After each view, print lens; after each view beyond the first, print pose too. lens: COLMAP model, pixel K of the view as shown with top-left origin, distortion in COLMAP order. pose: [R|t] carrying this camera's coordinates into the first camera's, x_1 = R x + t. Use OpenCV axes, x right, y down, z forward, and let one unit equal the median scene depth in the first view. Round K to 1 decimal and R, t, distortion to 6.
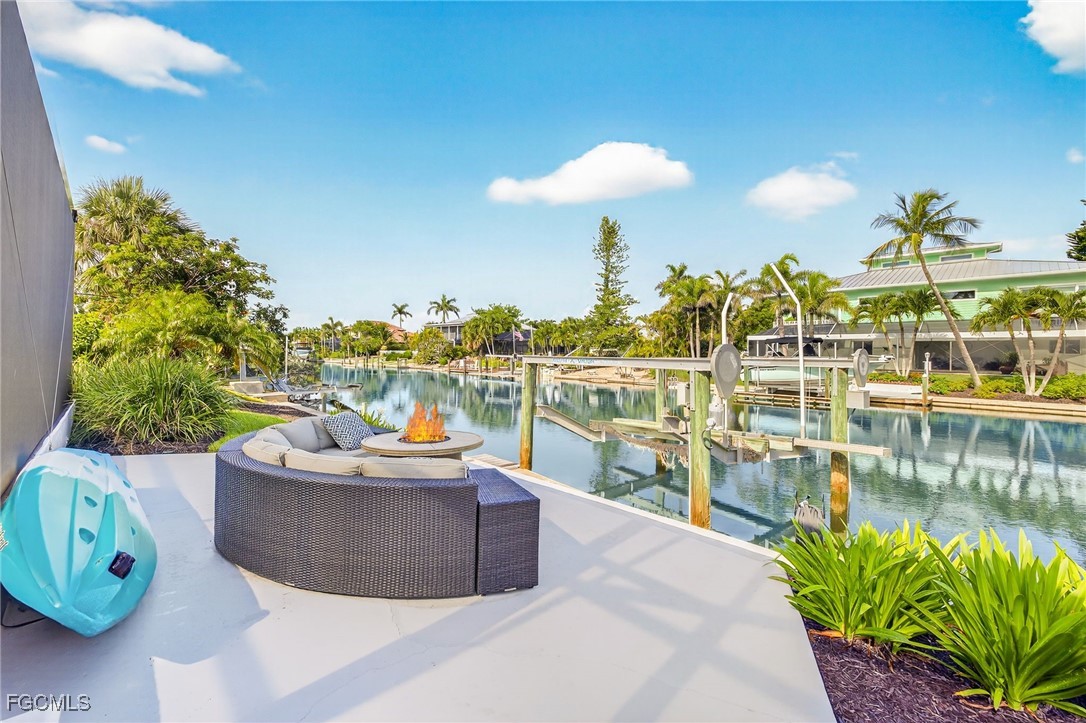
lens RADIAL K [[453.1, 0, 543.0], [0, 453.1, 361.5], [0, 0, 1]] dist [0.003562, 0.000538]
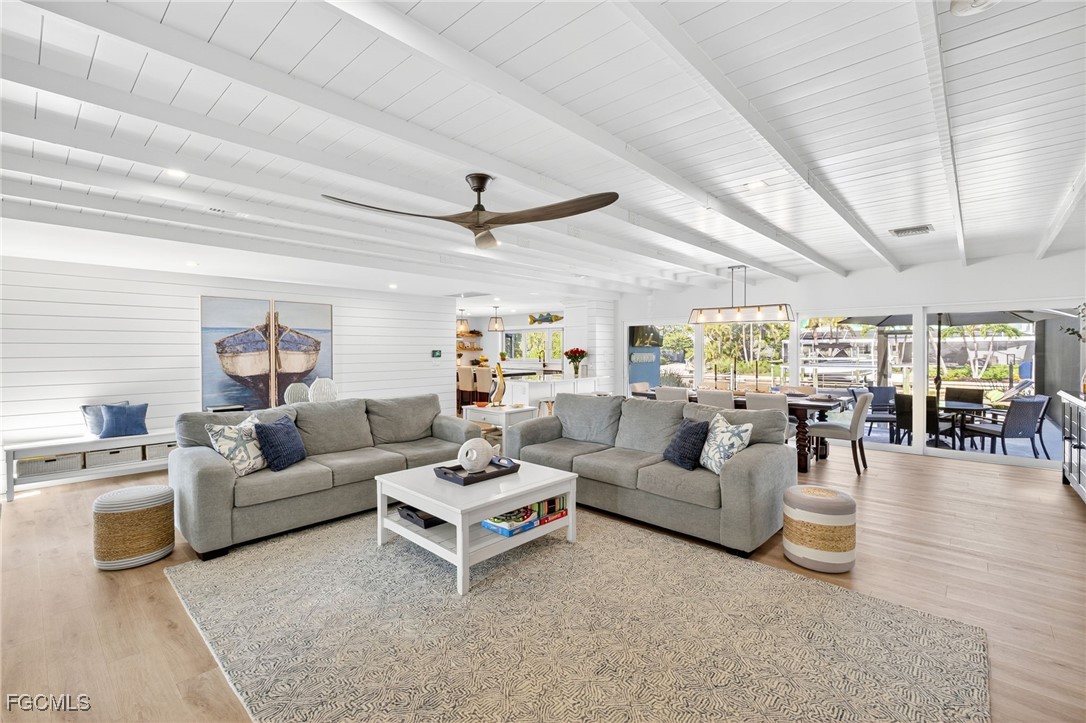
lens RADIAL K [[475.7, 0, 543.0], [0, 475.7, 361.5], [0, 0, 1]] dist [0.000156, -0.000185]
pose [[0.997090, -0.020835, 0.073331, -0.451956], [0.020304, 0.999762, 0.007983, -0.022795], [-0.073480, -0.006471, 0.997276, -0.442684]]
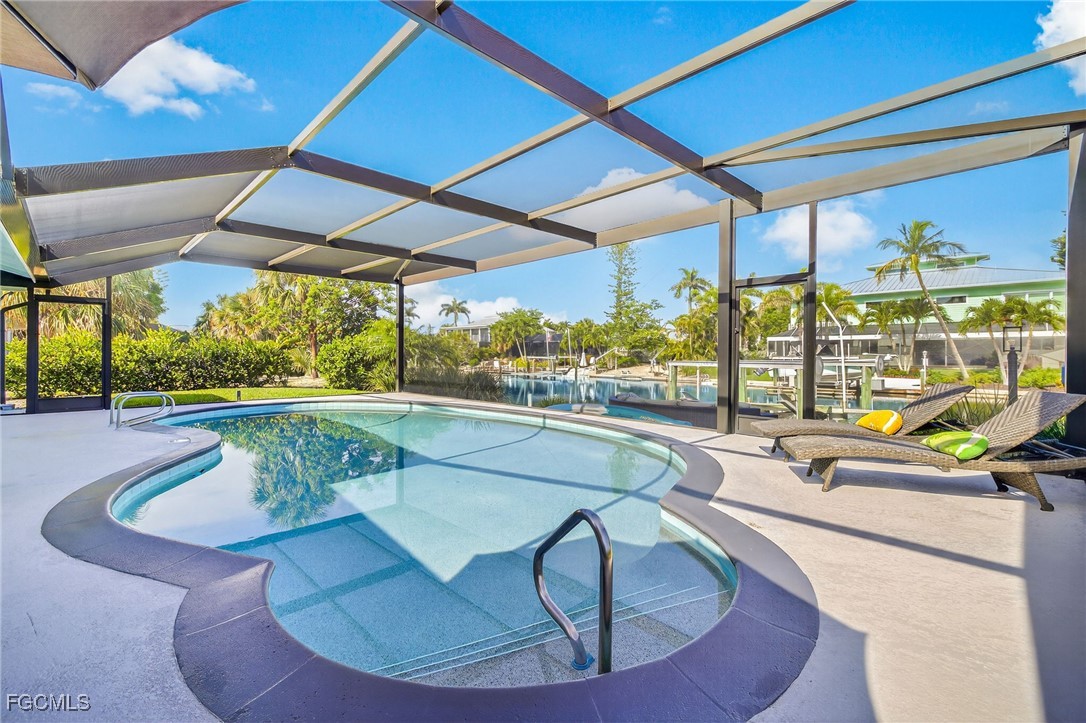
lens RADIAL K [[471.4, 0, 543.0], [0, 471.4, 361.5], [0, 0, 1]] dist [0.007862, -0.000008]
pose [[0.999756, -0.013366, 0.017572, -0.158012], [0.013345, 0.999910, 0.001308, -0.006113], [-0.017588, -0.001073, 0.999845, -0.200525]]
